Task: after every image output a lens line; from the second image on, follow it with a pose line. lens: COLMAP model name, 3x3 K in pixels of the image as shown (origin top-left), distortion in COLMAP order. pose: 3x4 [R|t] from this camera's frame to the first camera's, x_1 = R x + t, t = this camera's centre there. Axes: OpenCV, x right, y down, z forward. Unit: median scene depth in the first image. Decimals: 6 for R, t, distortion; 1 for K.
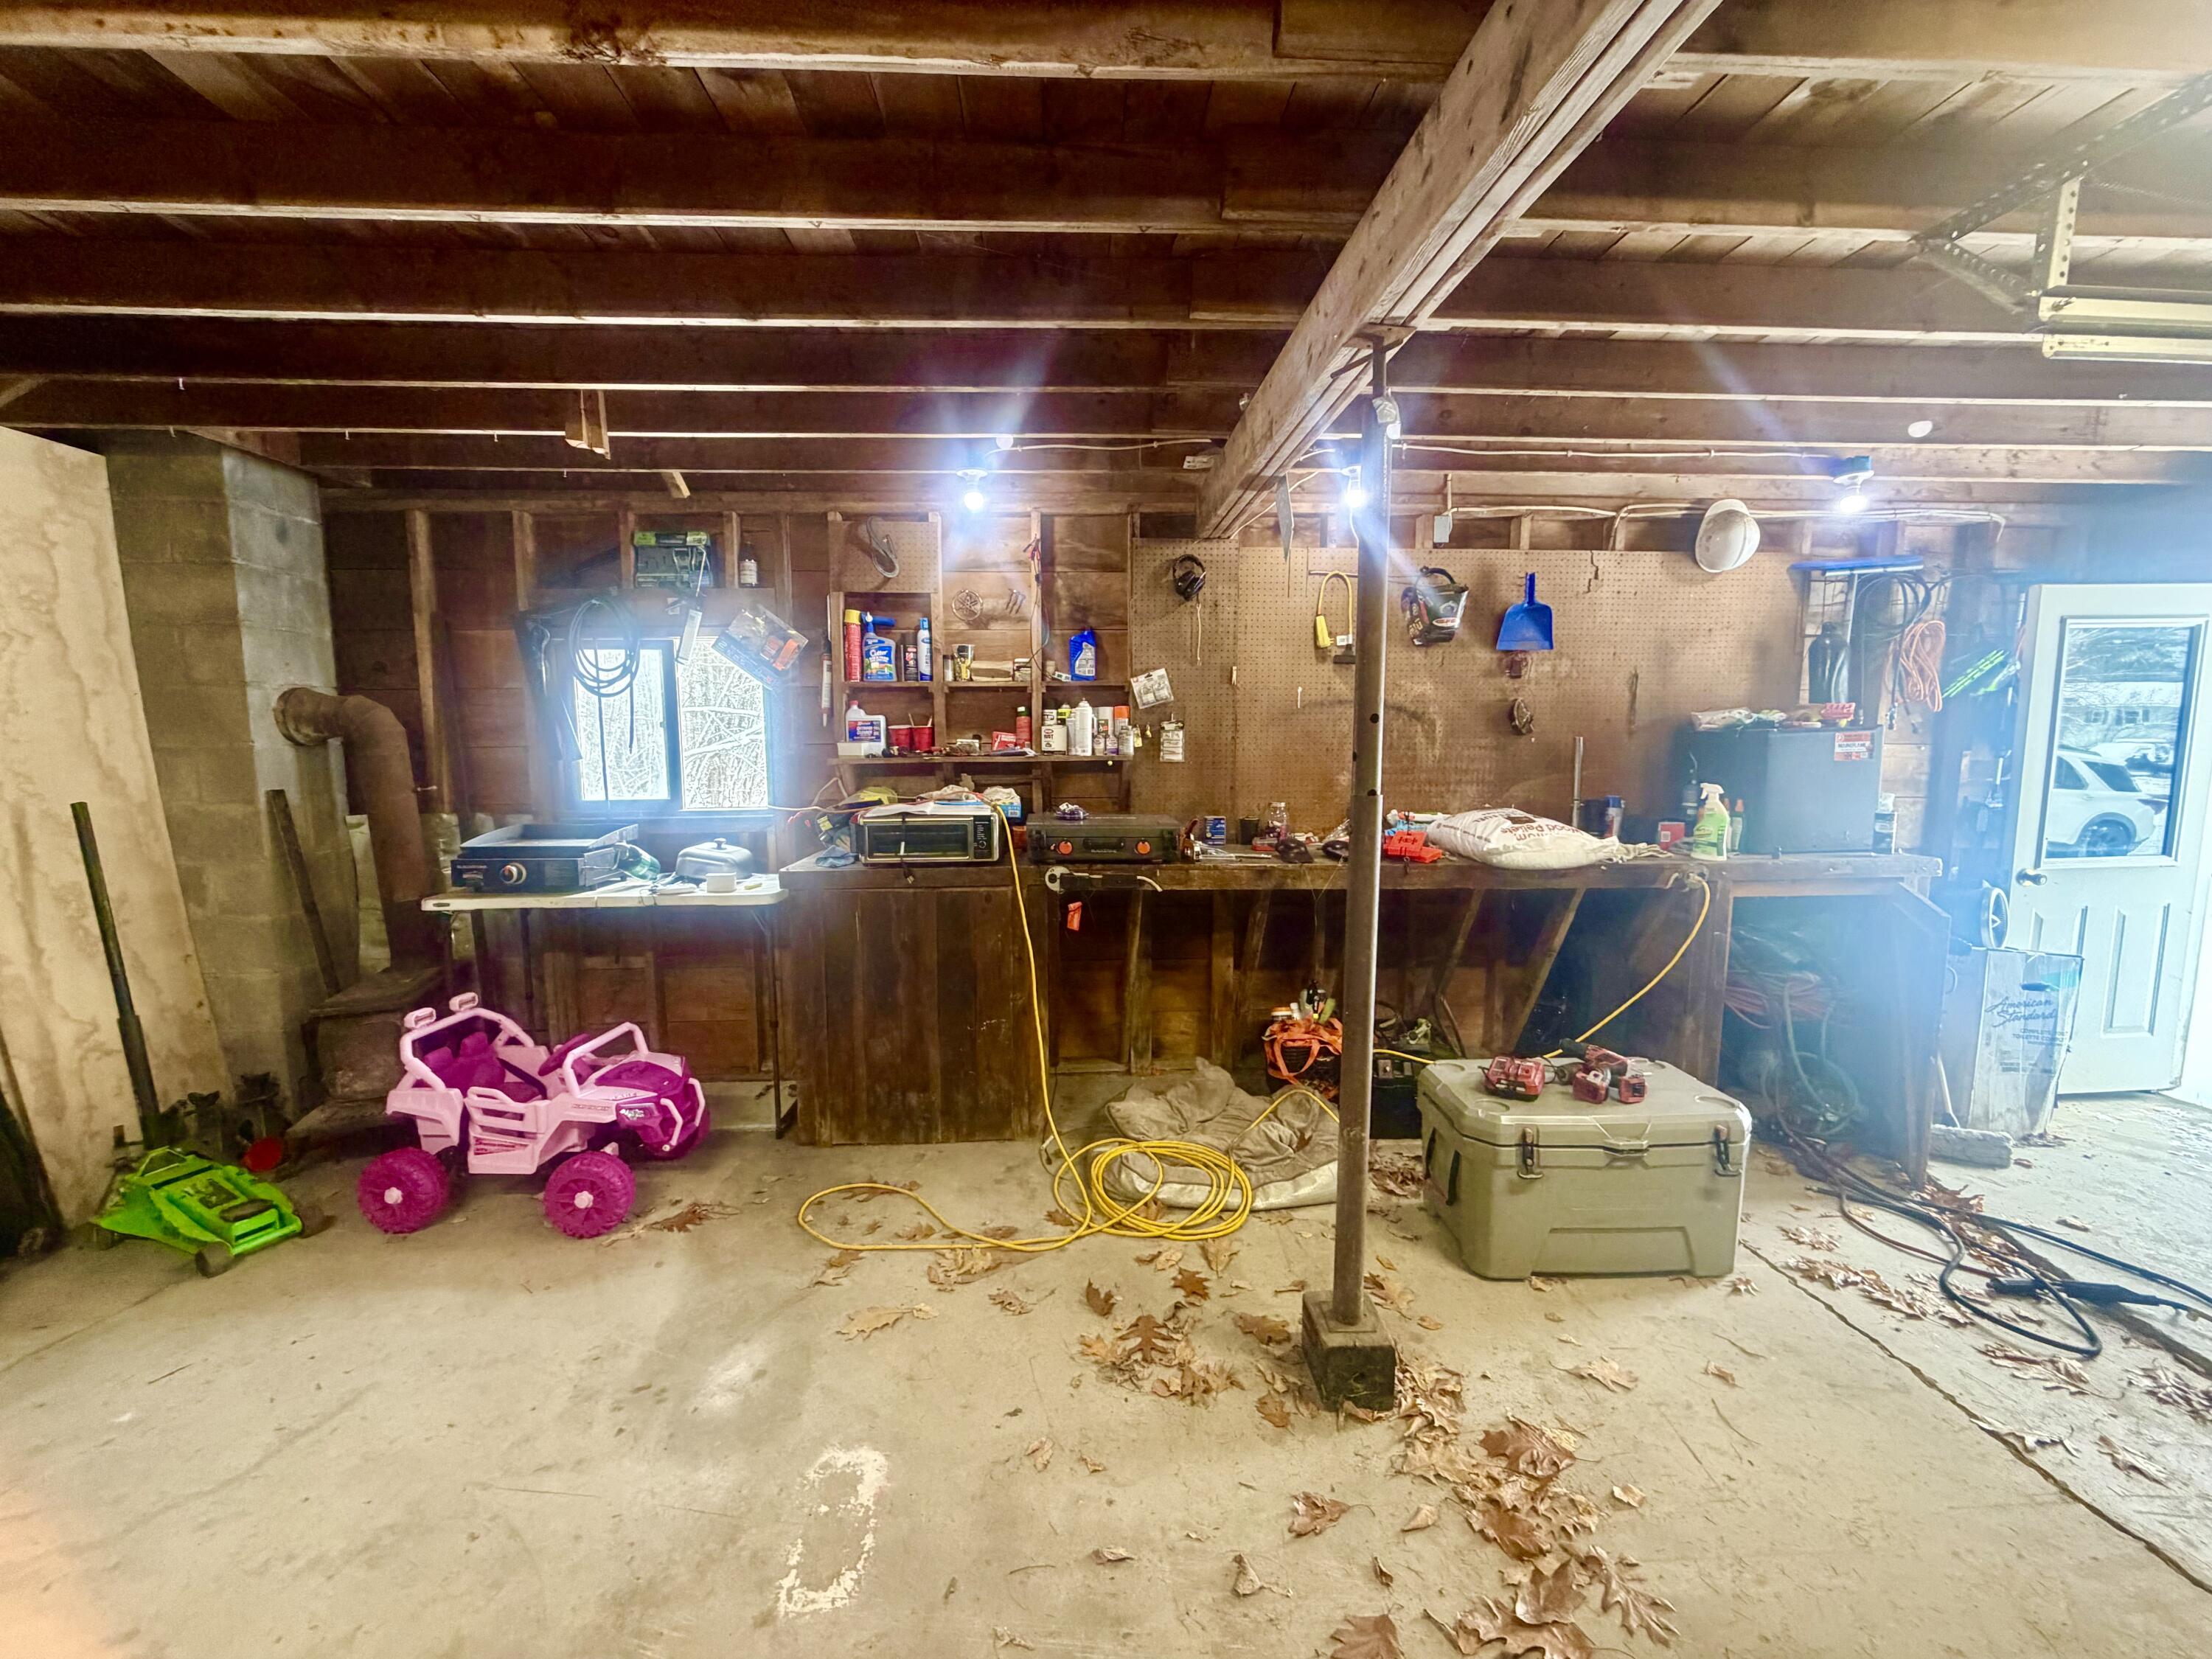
lens RADIAL K [[882.1, 0, 1096.0], [0, 882.1, 833.5], [0, 0, 1]] dist [0.000140, 0.000053]
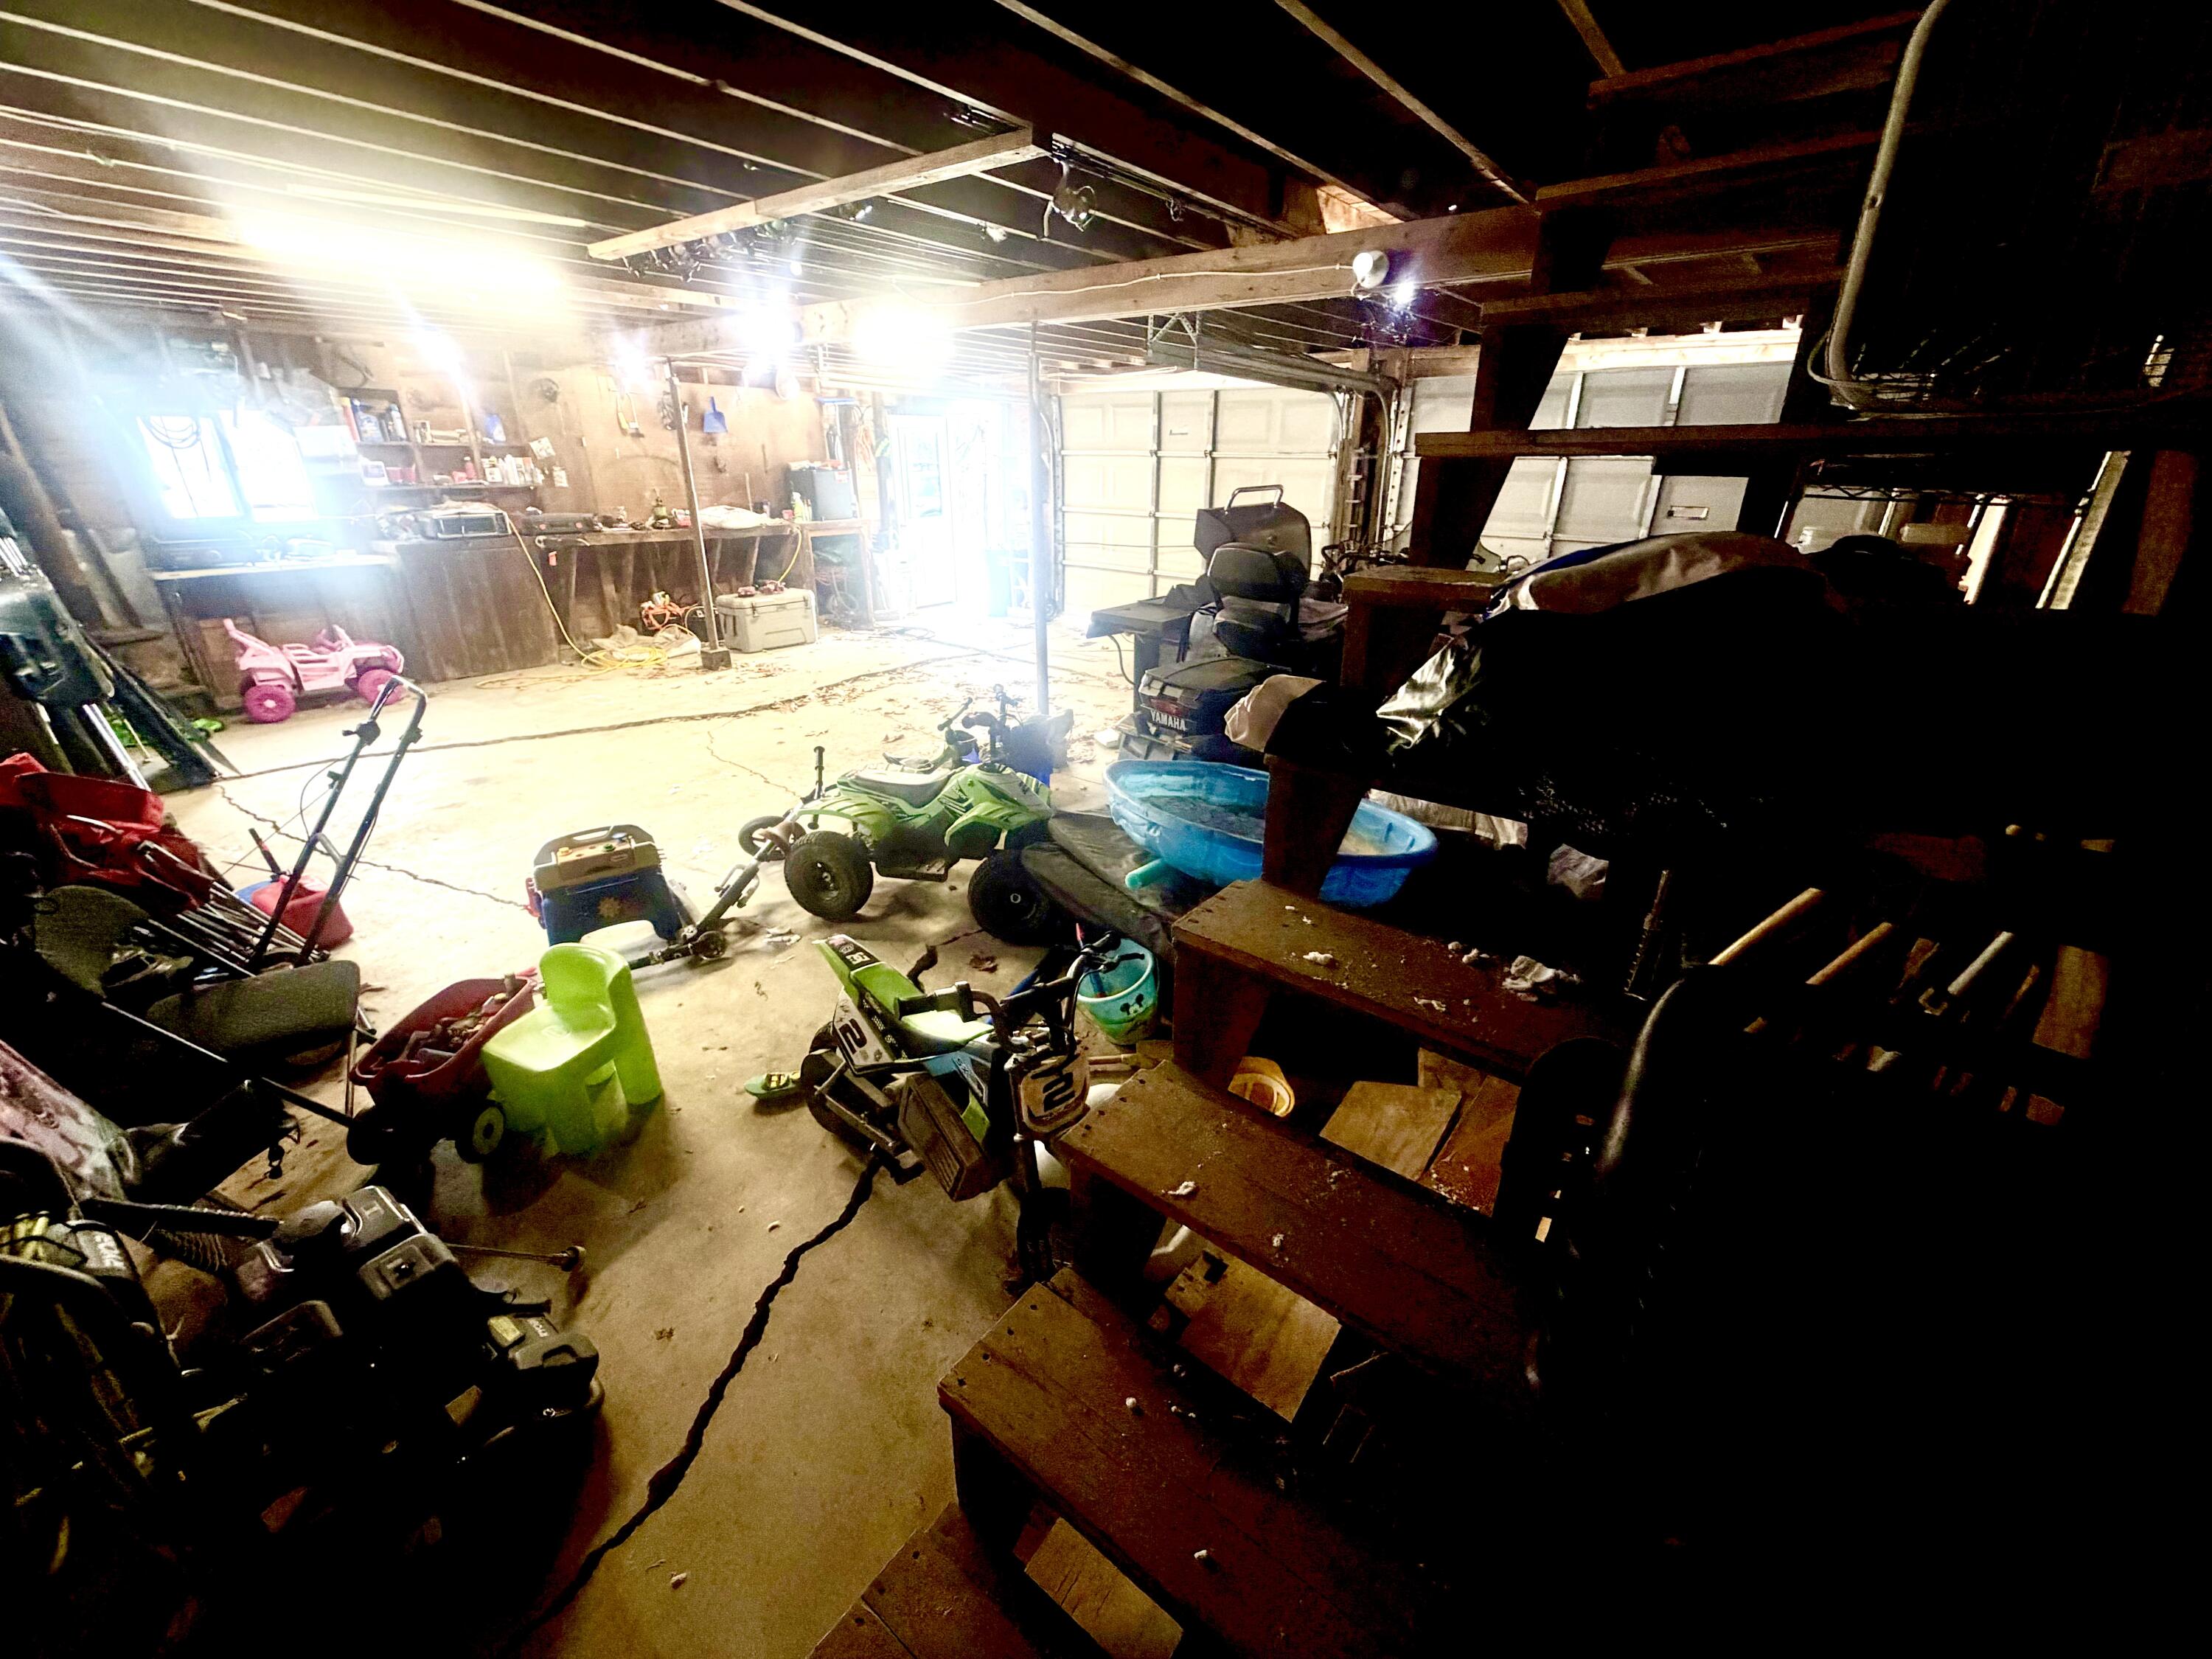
lens RADIAL K [[882.1, 0, 1104.4], [0, 882.1, 829.4], [0, 0, 1]] dist [0.000140, 0.000053]
pose [[0.663945, -0.281682, 0.692699, -0.733713], [0.071823, 0.946078, 0.315876, 0.116932], [-0.744324, -0.159972, 0.648375, -1.424438]]
